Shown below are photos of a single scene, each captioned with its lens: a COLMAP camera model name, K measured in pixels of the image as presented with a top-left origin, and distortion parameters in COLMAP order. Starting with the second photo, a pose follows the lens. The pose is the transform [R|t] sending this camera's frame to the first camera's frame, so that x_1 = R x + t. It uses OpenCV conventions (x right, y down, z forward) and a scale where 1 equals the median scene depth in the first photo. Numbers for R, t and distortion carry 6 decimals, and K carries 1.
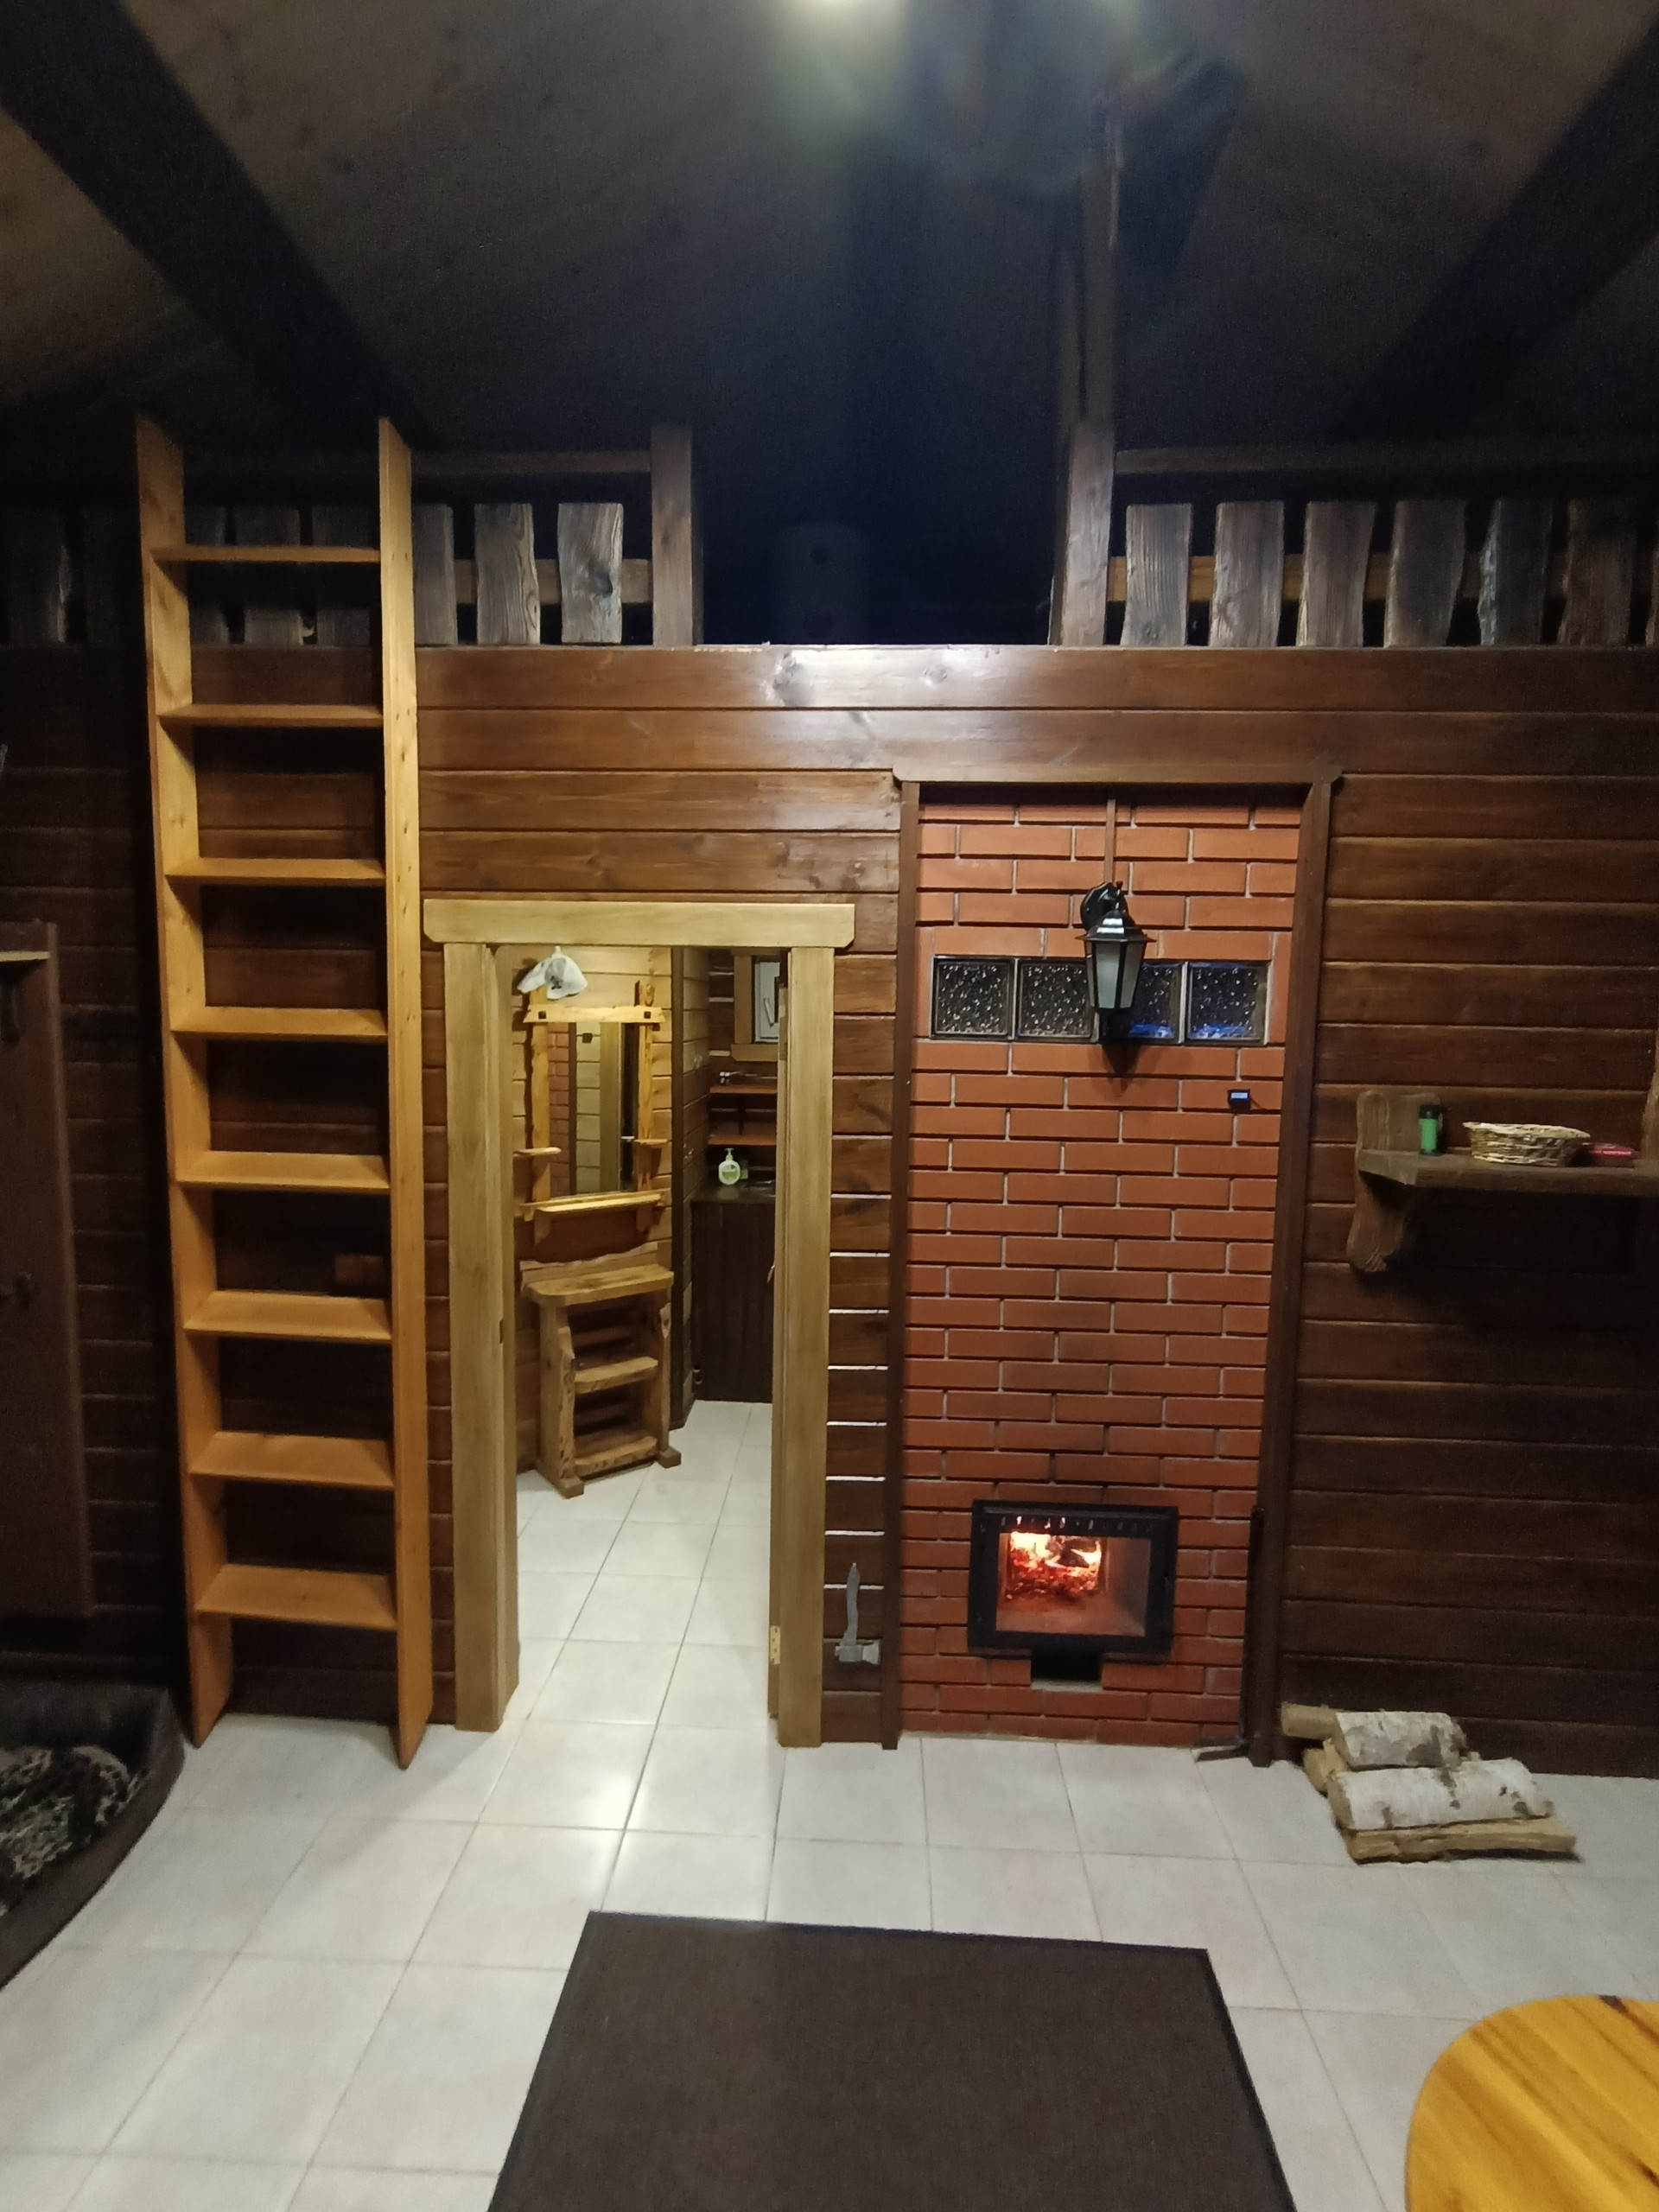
lens RADIAL K [[1002.0, 0, 832.3], [0, 1002.0, 1116.8], [0, 0, 1]] dist [0.001609, 0.001925]
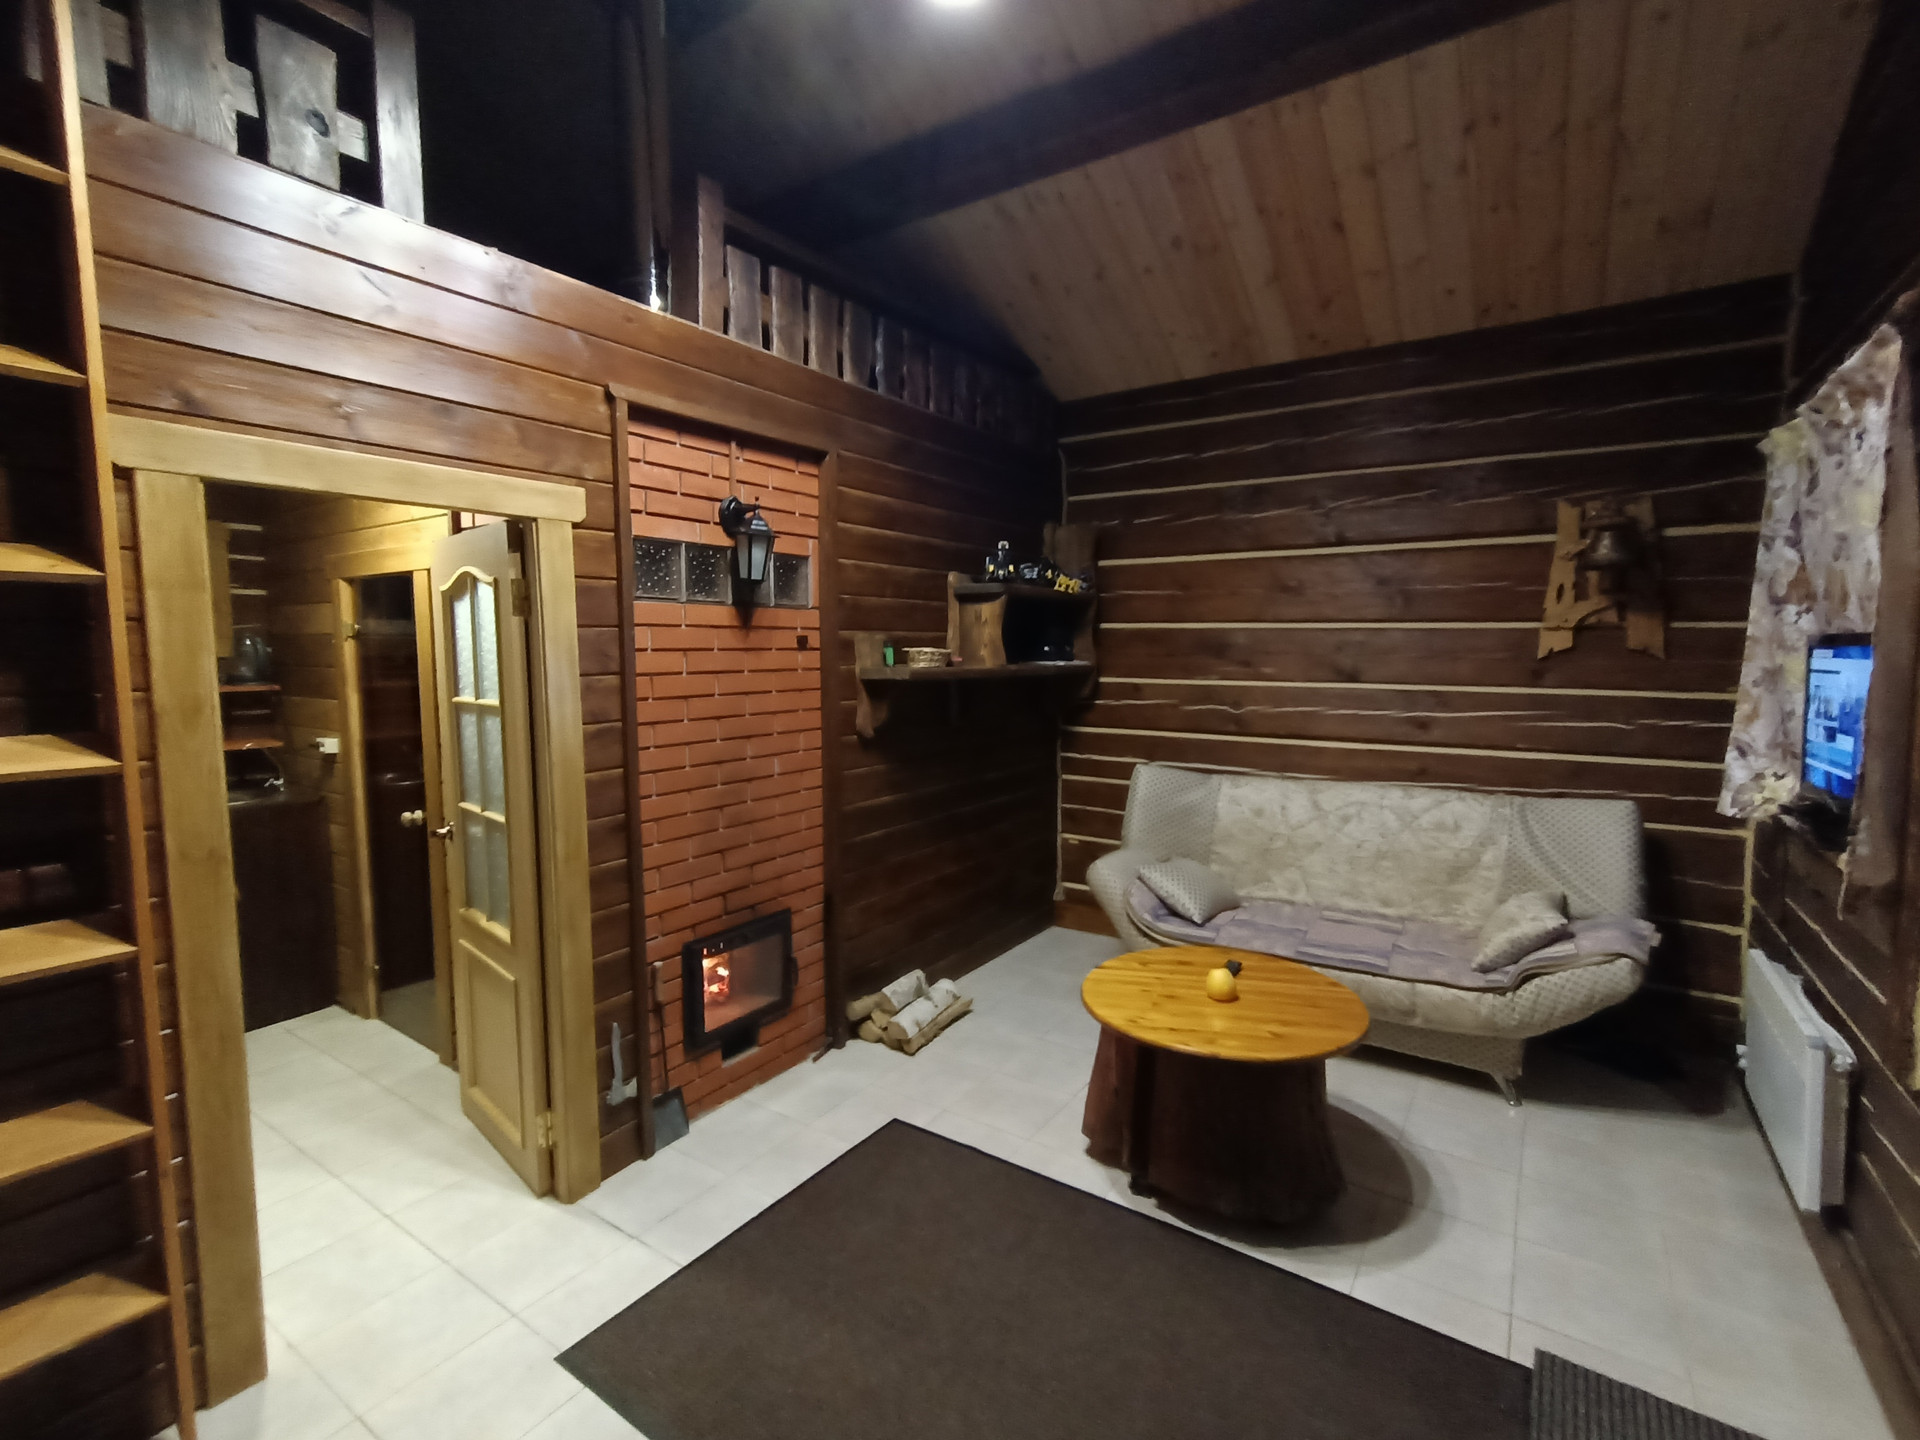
lens RADIAL K [[869.7, 0, 965.9], [0, 869.7, 713.8], [0, 0, 1]] dist [0.001609, 0.001925]
pose [[0.528414, -0.088625, 0.844348, -0.652055], [0.091523, 0.994687, 0.047128, 0.056448], [-0.844039, 0.052374, 0.533718, 0.041677]]
